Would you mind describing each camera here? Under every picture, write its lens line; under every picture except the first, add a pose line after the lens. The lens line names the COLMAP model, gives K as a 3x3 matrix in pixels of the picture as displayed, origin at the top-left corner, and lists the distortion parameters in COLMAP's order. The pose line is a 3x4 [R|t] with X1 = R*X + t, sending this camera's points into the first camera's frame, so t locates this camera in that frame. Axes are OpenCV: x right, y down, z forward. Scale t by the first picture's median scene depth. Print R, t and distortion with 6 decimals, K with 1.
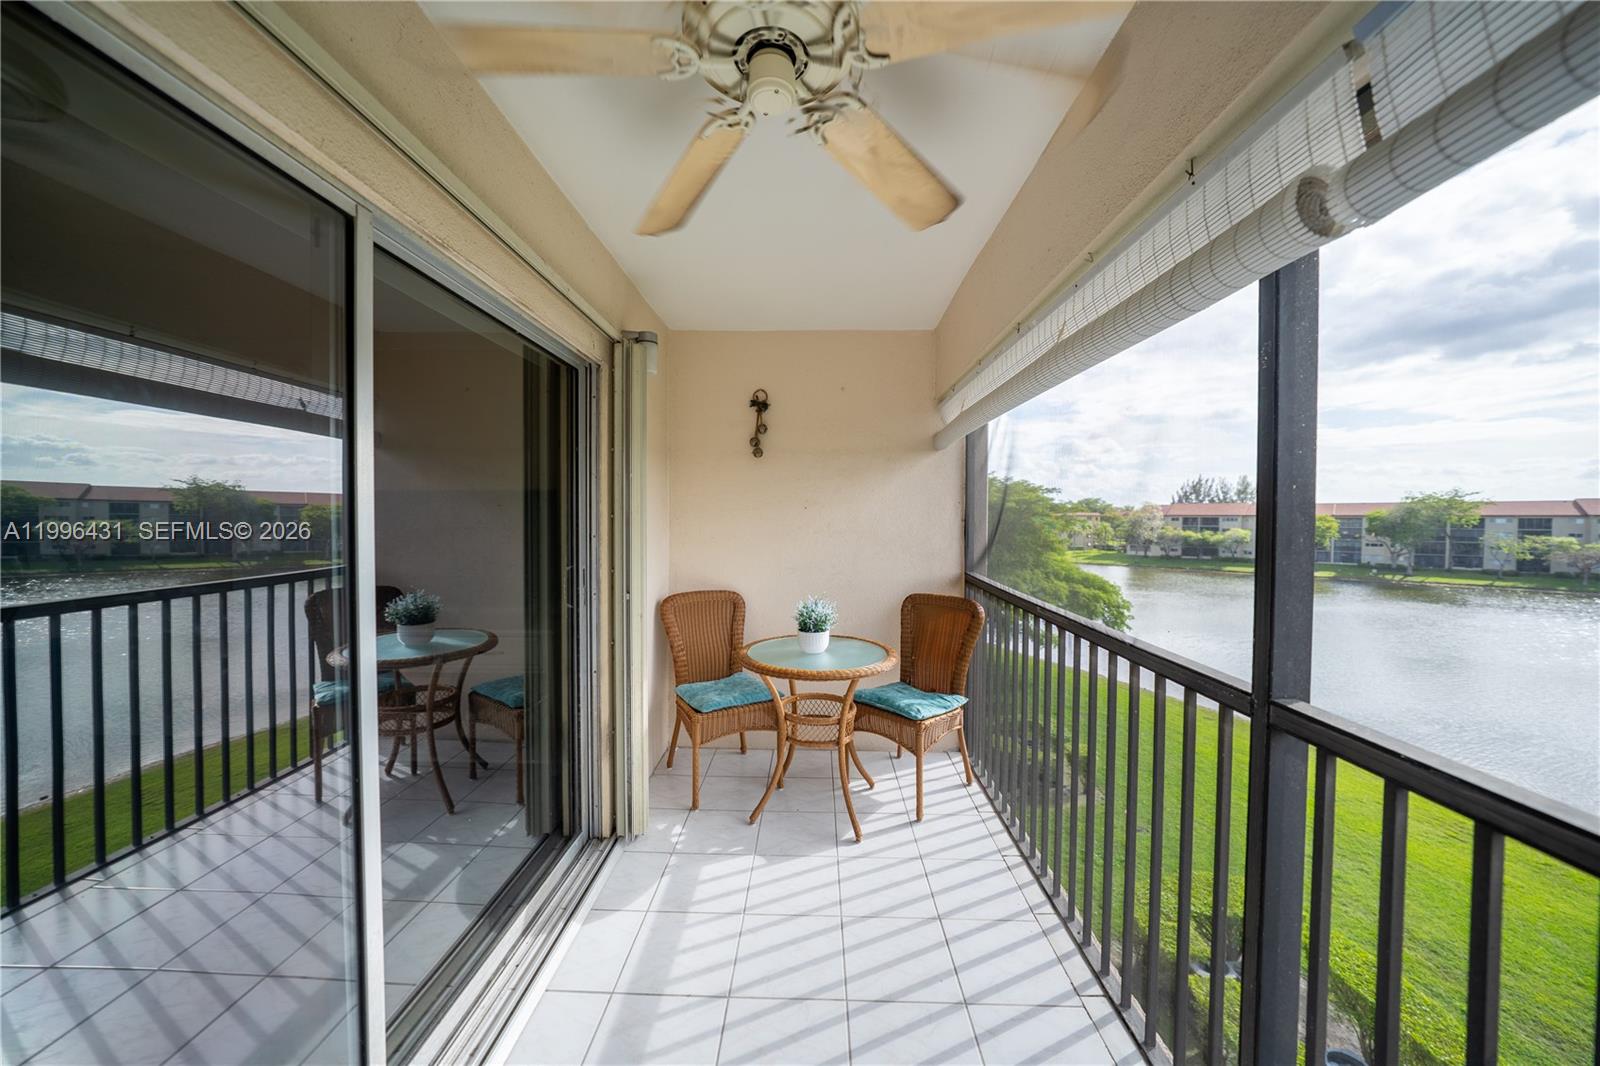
lens RADIAL K [[553.9, 0, 801.9], [0, 553.9, 537.7], [0, 0, 1]] dist [-0.031545, 0.007149]
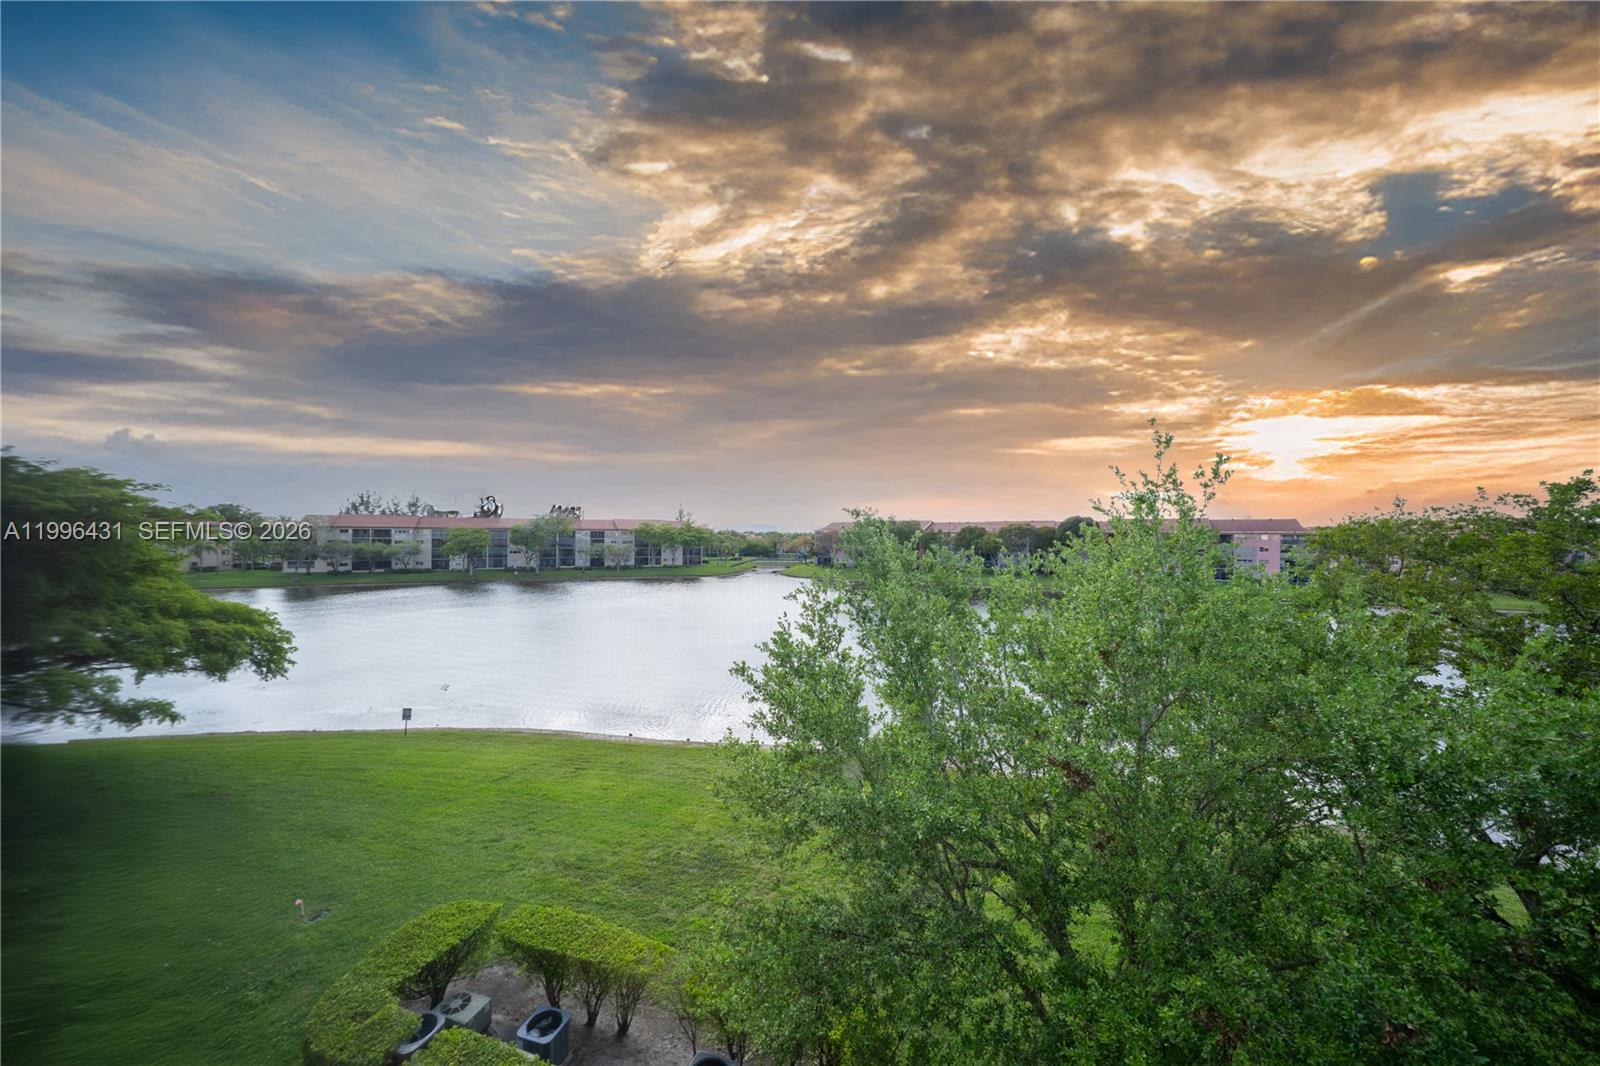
lens RADIAL K [[553.9, 0, 801.9], [0, 553.9, 537.7], [0, 0, 1]] dist [-0.031545, 0.007149]
pose [[0.266948, -0.006627, 0.963688, 0.237145], [0.028396, 0.999596, -0.000992, 0.002351], [-0.963293, 0.027630, 0.267028, 0.426884]]
